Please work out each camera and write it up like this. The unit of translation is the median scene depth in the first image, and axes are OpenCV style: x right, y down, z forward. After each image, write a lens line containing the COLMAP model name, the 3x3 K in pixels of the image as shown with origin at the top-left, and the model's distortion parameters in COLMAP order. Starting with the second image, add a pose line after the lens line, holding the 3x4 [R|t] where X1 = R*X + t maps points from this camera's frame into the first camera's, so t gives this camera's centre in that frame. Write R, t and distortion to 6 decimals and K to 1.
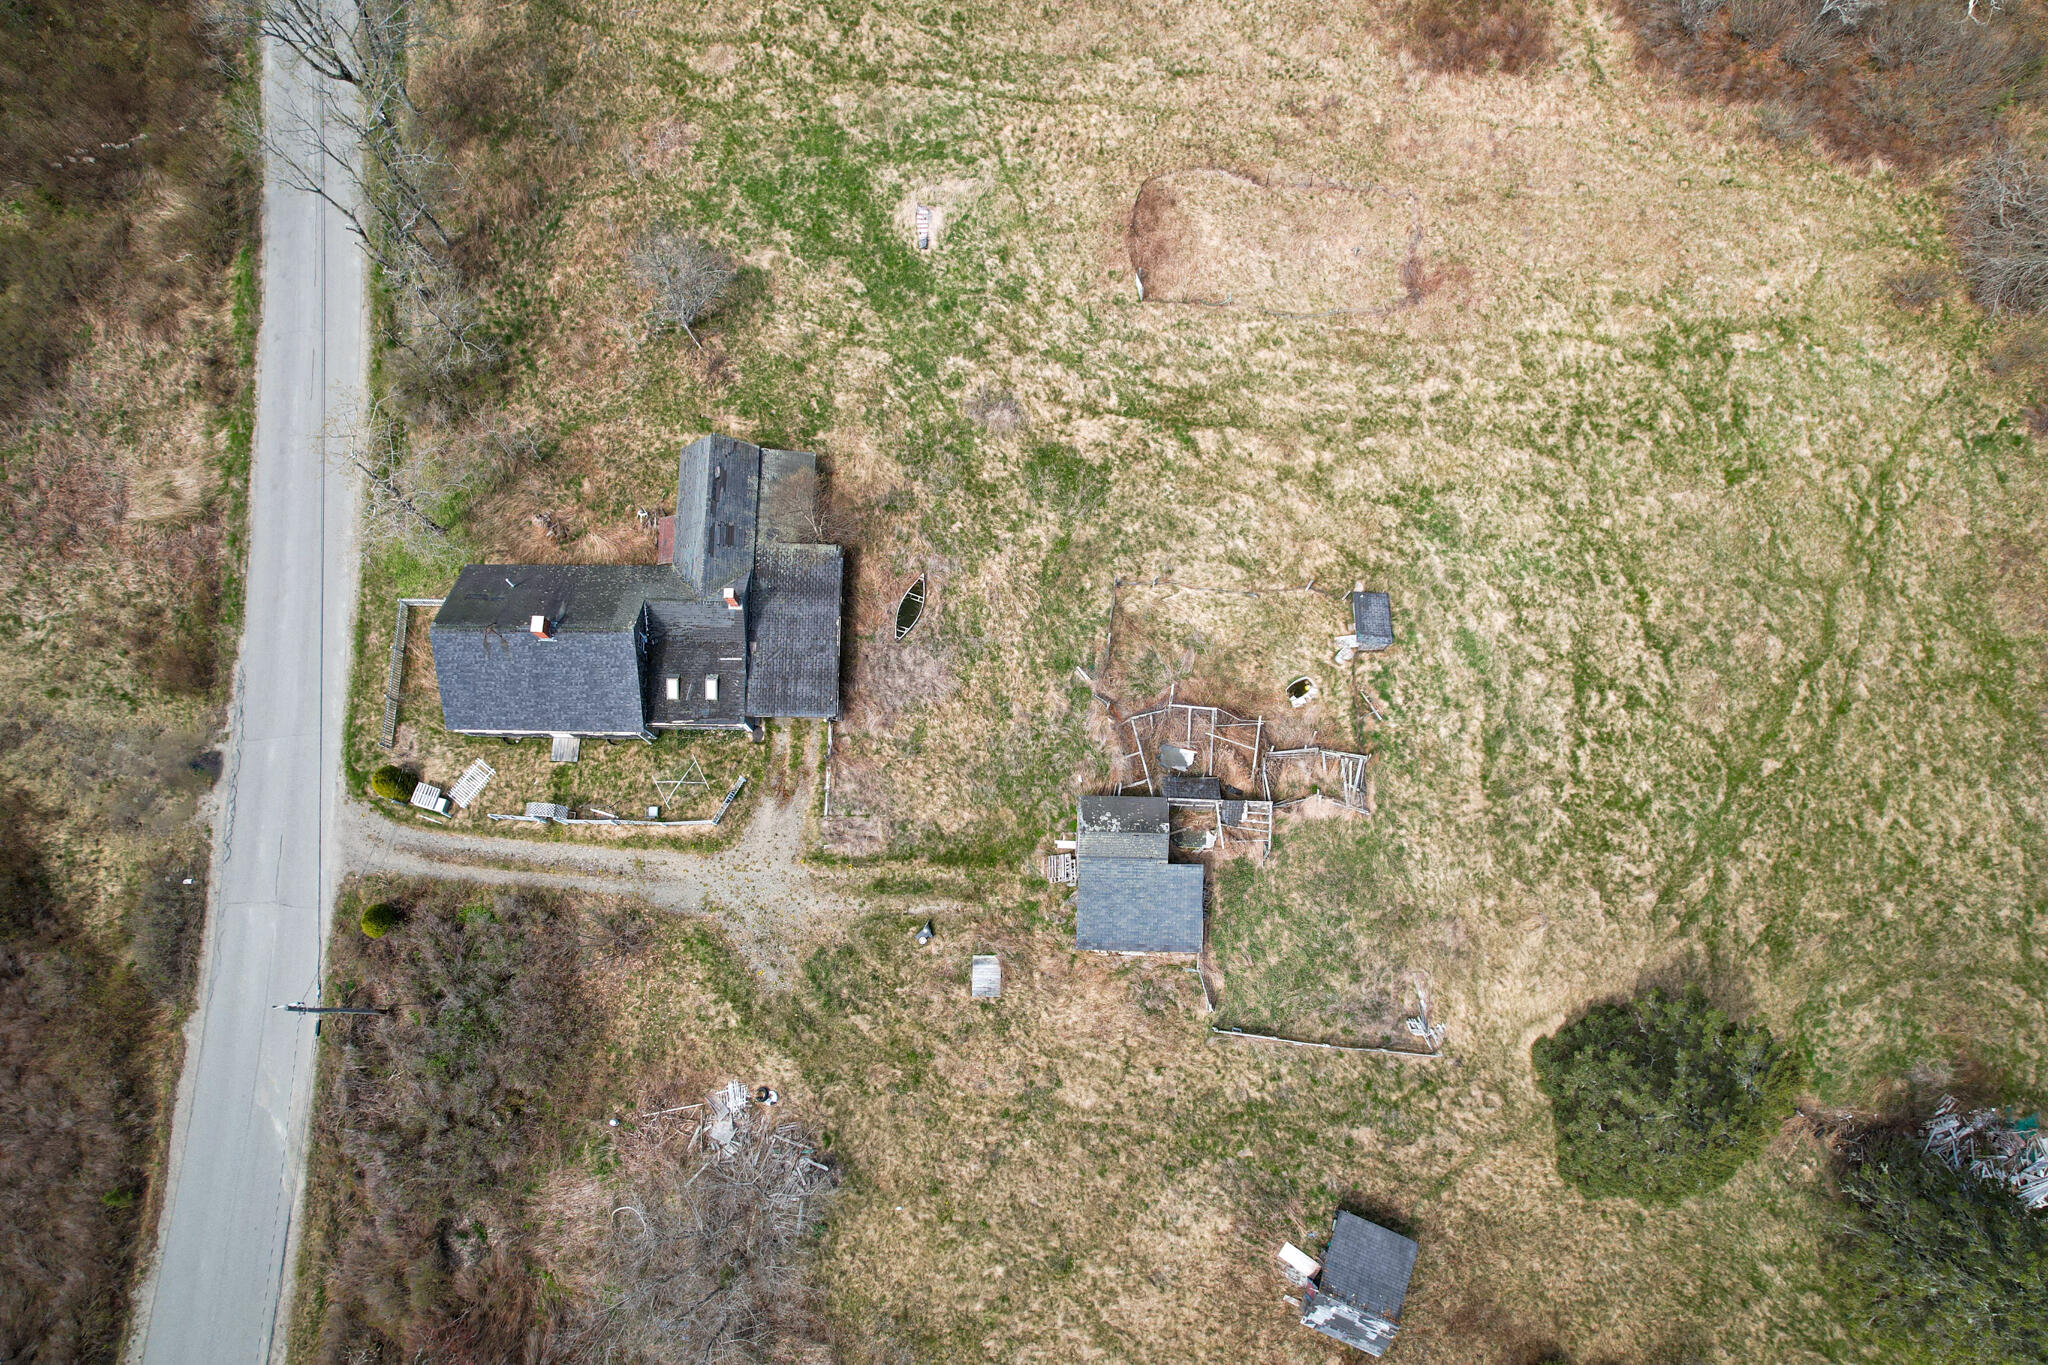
lens RADIAL K [[1309.5, 0, 1024.0], [0, 1309.5, 682.5], [0, 0, 1]] dist [-0.070682, 0.062647]
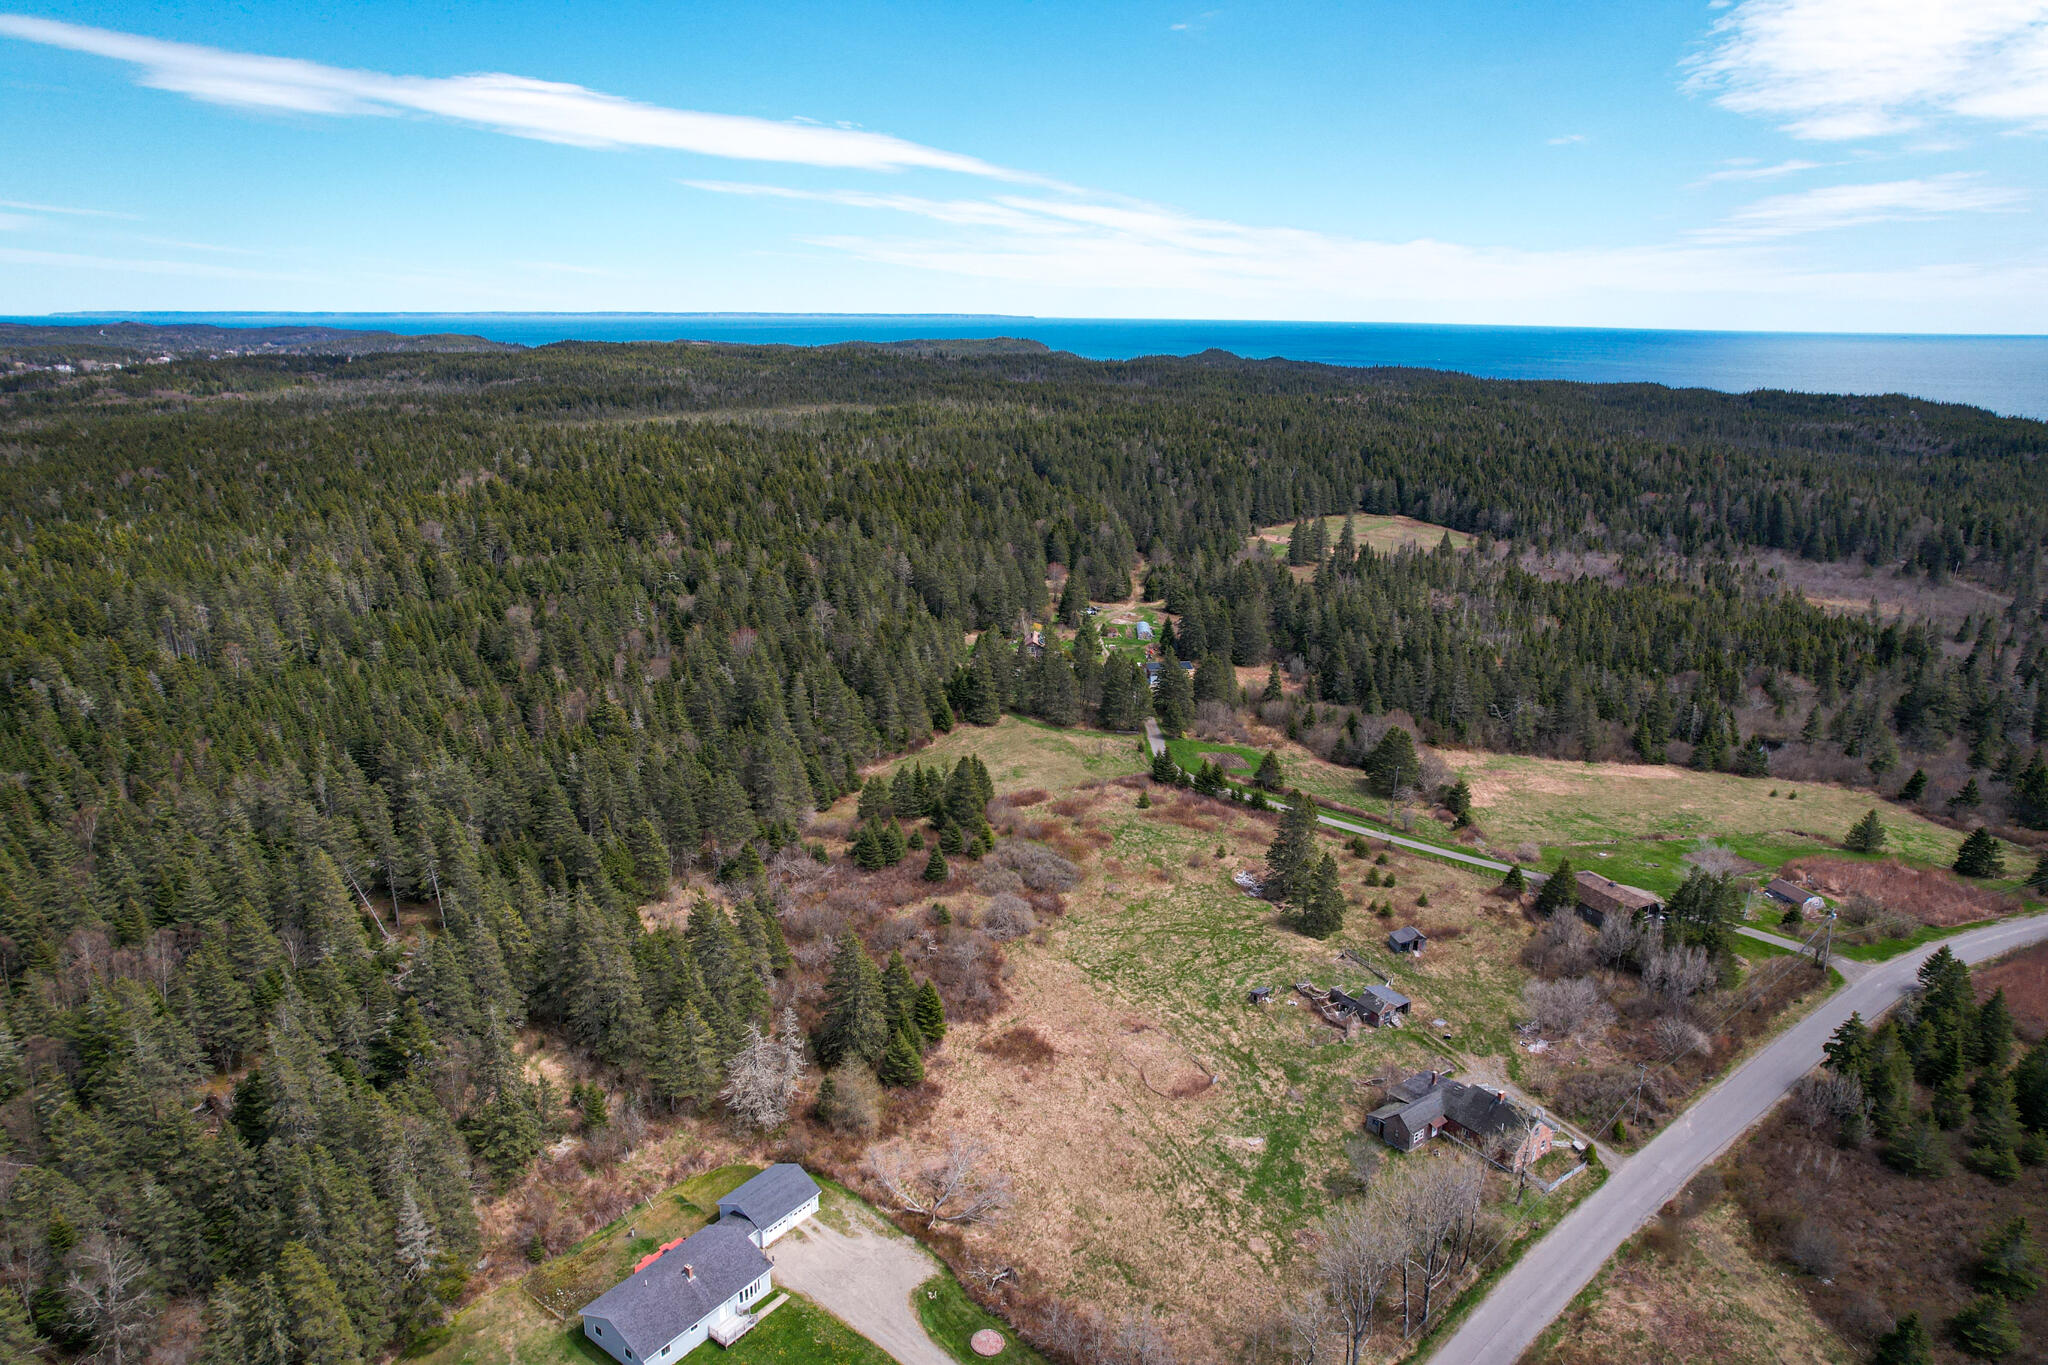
lens RADIAL K [[1309.5, 0, 1024.0], [0, 1309.5, 682.5], [0, 0, 1]] dist [-0.070682, 0.062647]
pose [[-0.584249, -0.241710, 0.774744, -1.462770], [0.783948, 0.078871, 0.615796, -2.226737], [-0.209949, 0.967138, 0.143408, 0.005095]]
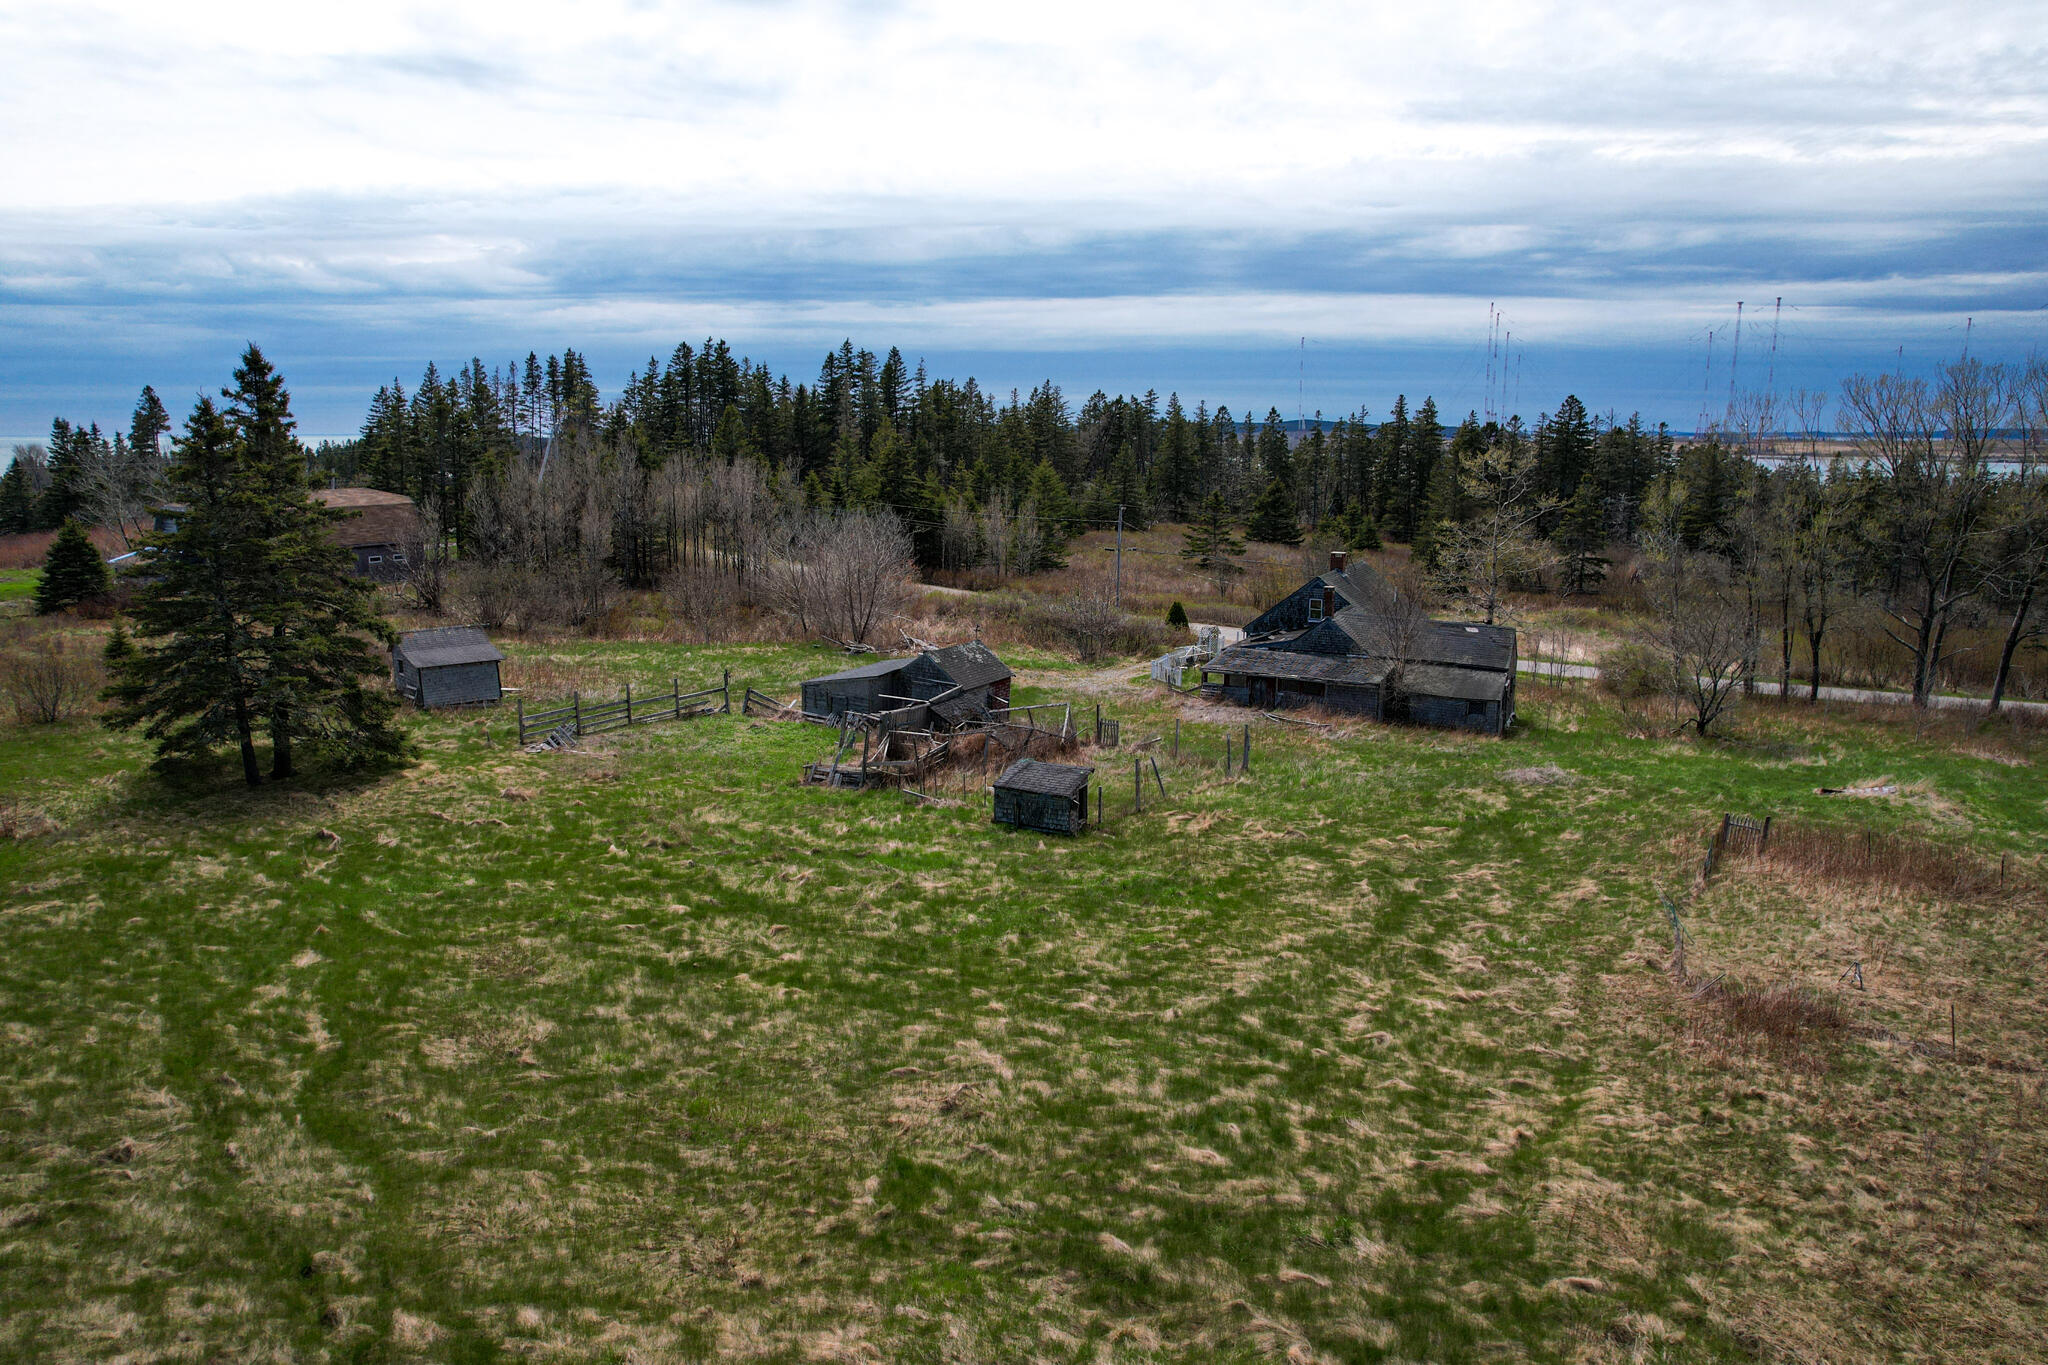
lens RADIAL K [[1309.5, 0, 1024.0], [0, 1309.5, 682.5], [0, 0, 1]] dist [-0.070682, 0.062647]
pose [[-0.470109, 0.158567, -0.868248, 0.758575], [-0.858575, 0.145841, 0.491507, -0.333411], [0.204563, 0.976518, 0.067581, 0.859500]]
